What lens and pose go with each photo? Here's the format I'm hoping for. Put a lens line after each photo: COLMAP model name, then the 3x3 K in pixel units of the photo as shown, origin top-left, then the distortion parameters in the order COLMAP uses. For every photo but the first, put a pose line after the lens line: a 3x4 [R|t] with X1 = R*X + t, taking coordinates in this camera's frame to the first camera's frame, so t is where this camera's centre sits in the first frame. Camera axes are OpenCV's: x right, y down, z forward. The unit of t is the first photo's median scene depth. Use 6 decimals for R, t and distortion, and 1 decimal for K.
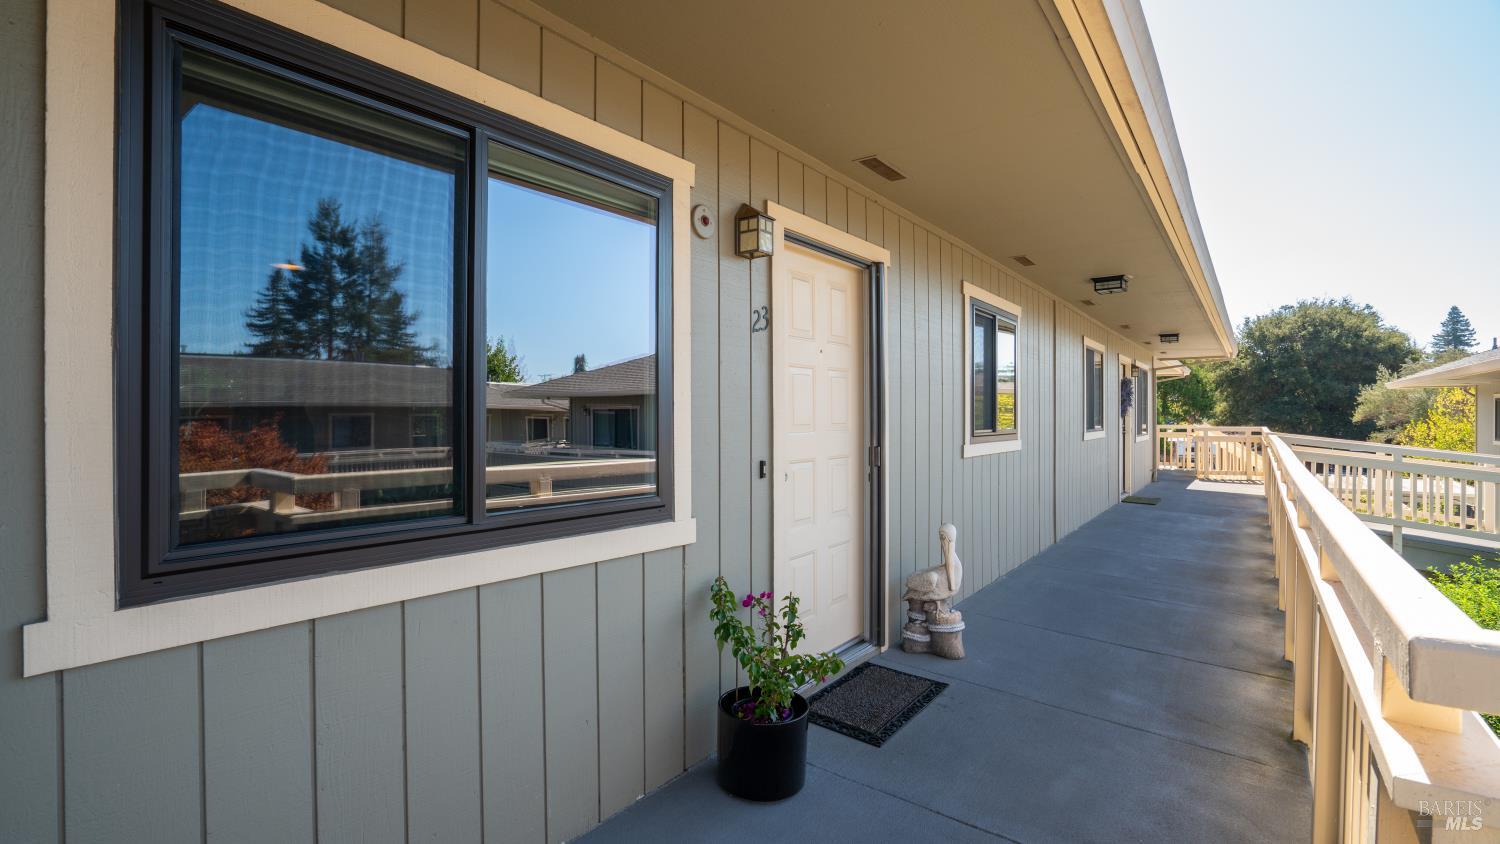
lens RADIAL K [[712.4, 0, 750.0], [0, 712.4, 422.0], [0, 0, 1]] dist [-0.012798, 0.000725]
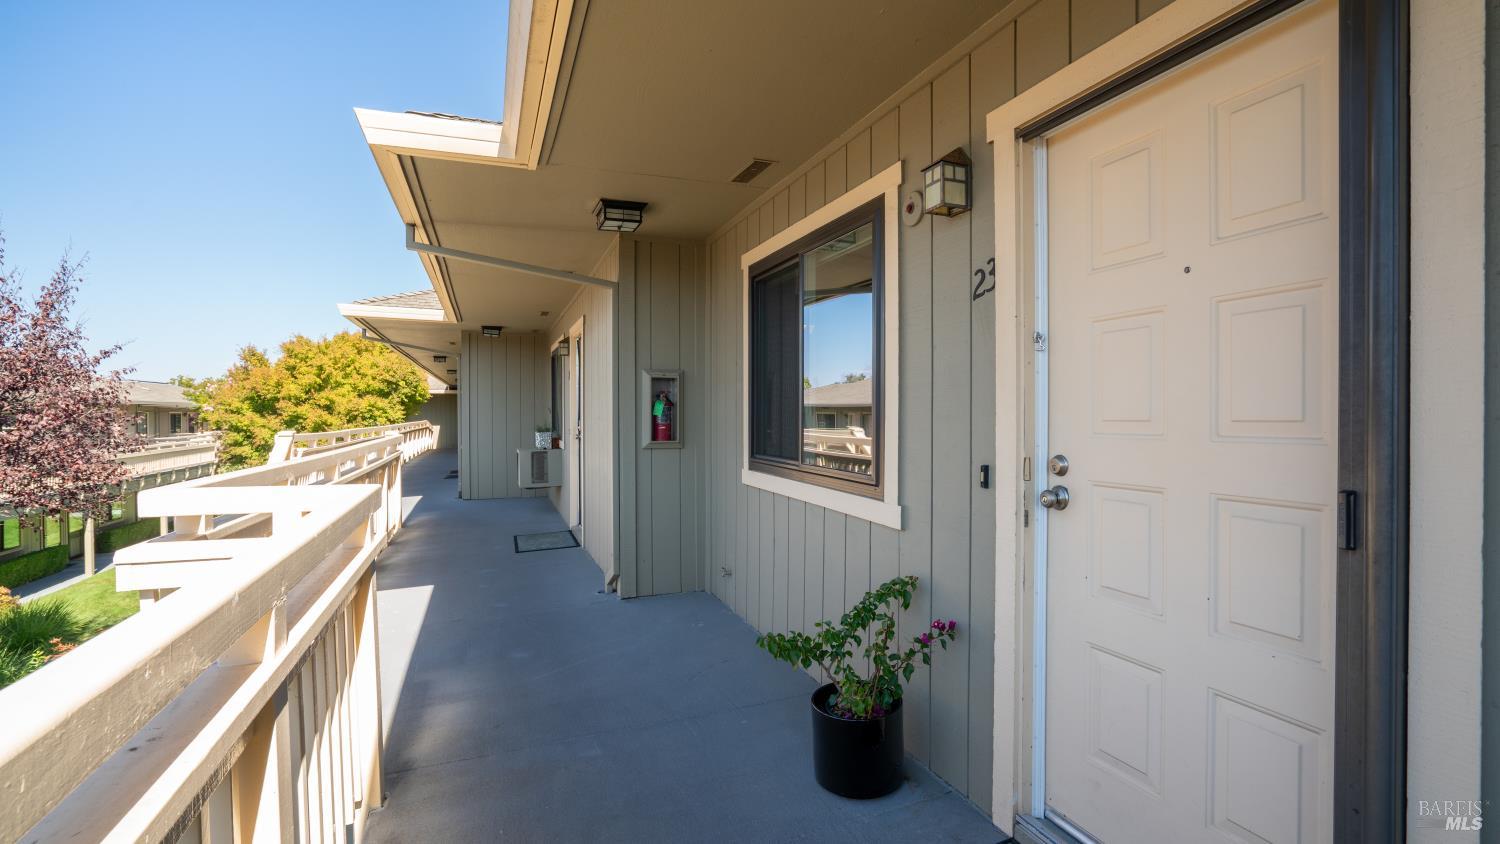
lens RADIAL K [[712.4, 0, 750.0], [0, 712.4, 422.0], [0, 0, 1]] dist [-0.012798, 0.000725]
pose [[-0.541649, 0.016063, -0.840451, 0.879096], [-0.001756, 0.999794, 0.020240, -0.006982], [0.840603, 0.012439, -0.541509, 1.337368]]
